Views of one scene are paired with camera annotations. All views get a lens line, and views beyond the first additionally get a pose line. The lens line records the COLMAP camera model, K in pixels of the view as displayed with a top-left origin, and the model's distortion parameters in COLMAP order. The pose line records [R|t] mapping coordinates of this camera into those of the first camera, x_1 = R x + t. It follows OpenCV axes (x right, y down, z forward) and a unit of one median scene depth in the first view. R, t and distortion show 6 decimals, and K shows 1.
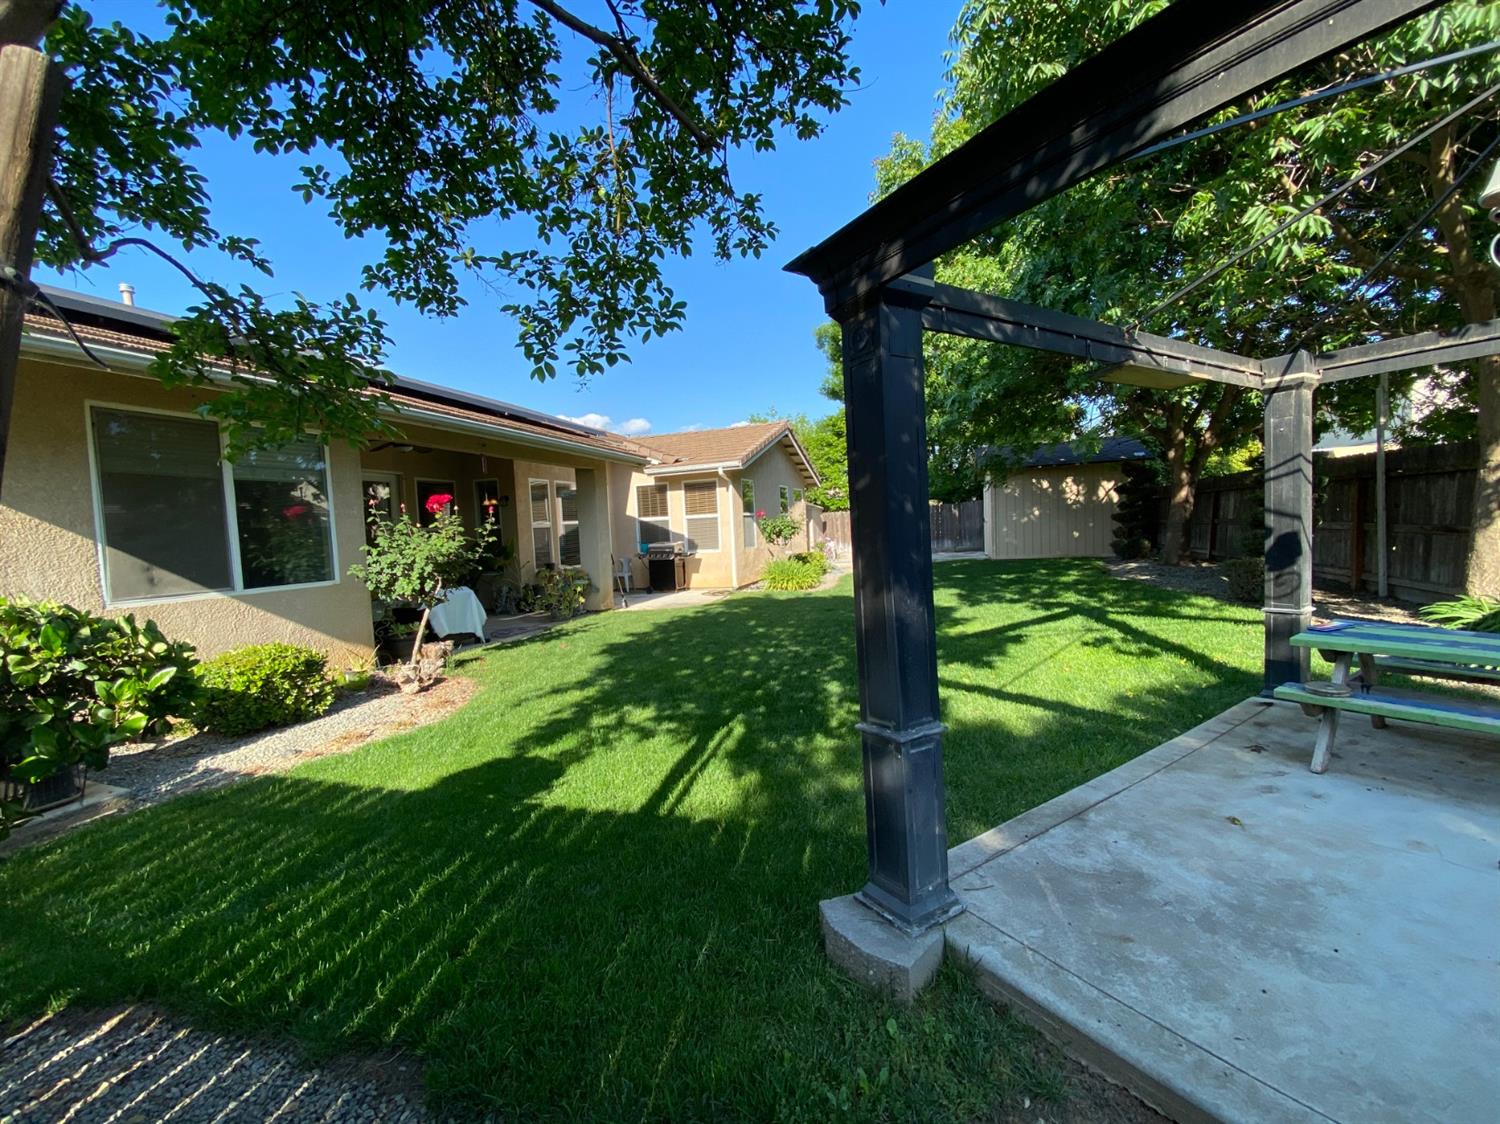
lens RADIAL K [[606.1, 0, 748.9], [0, 606.1, 566.7], [0, 0, 1]] dist [0.049348, -0.036769]
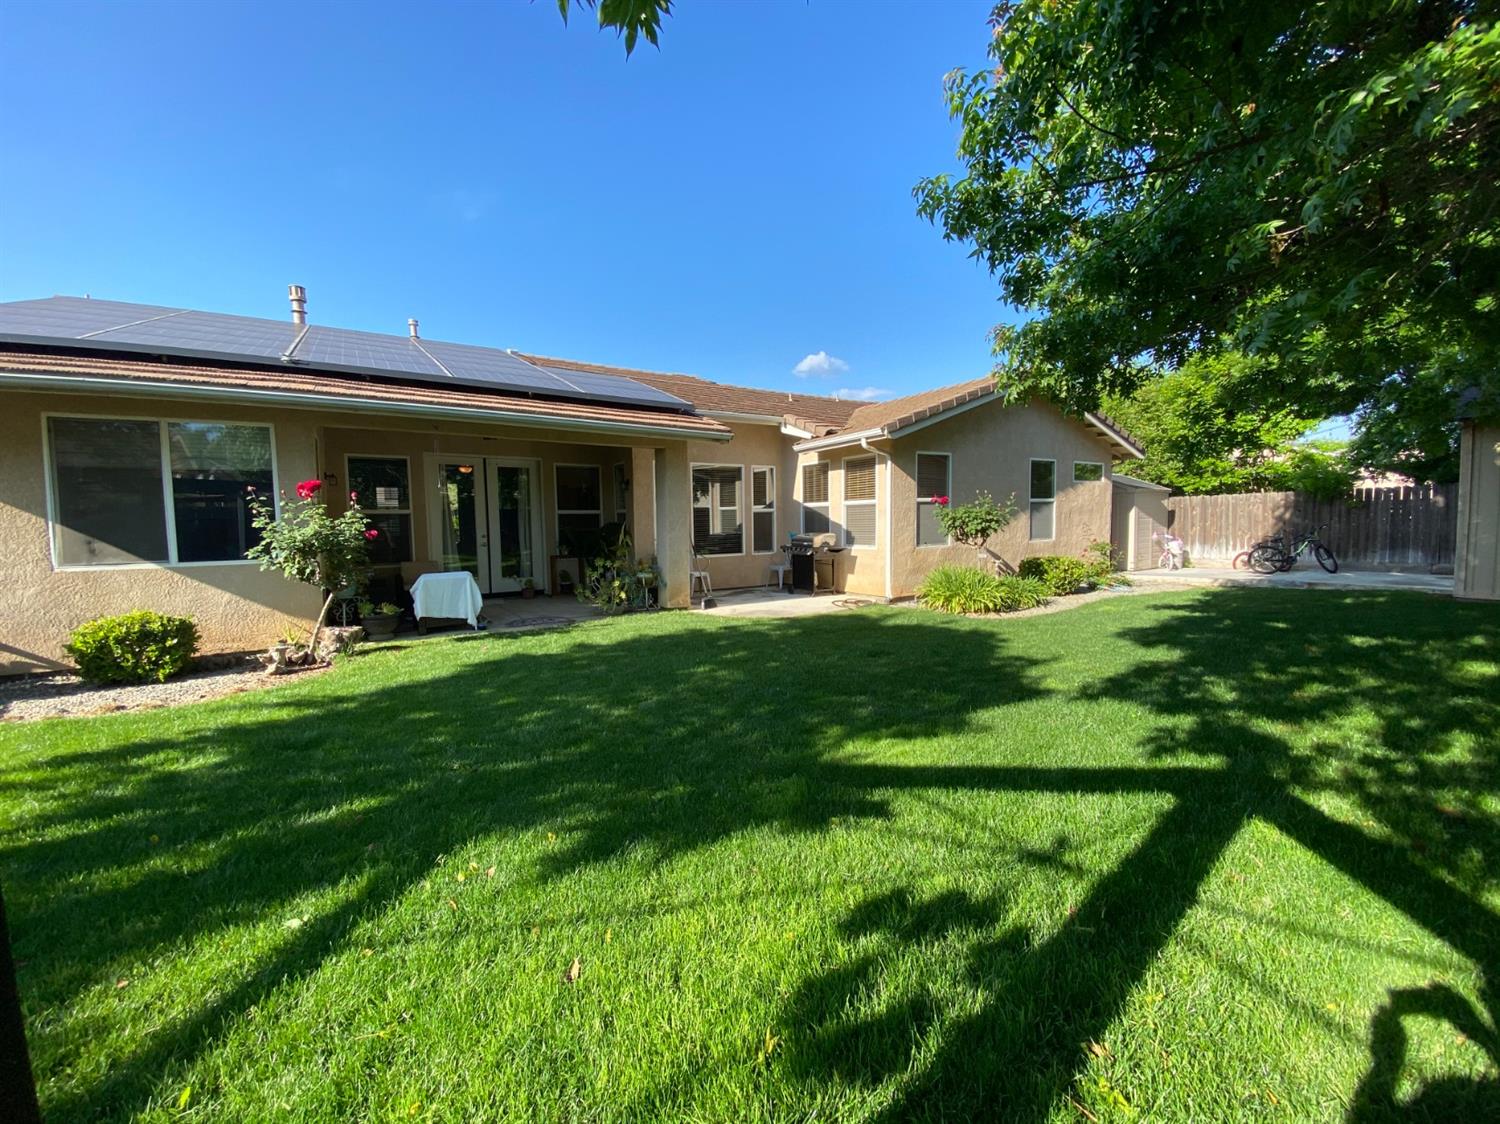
lens RADIAL K [[606.1, 0, 748.9], [0, 606.1, 566.7], [0, 0, 1]] dist [0.049348, -0.036769]
pose [[0.781283, 0.080854, -0.618918, 0.308493], [-0.061025, 0.996719, 0.053176, -0.033814], [0.621187, -0.003776, 0.783654, 0.301405]]
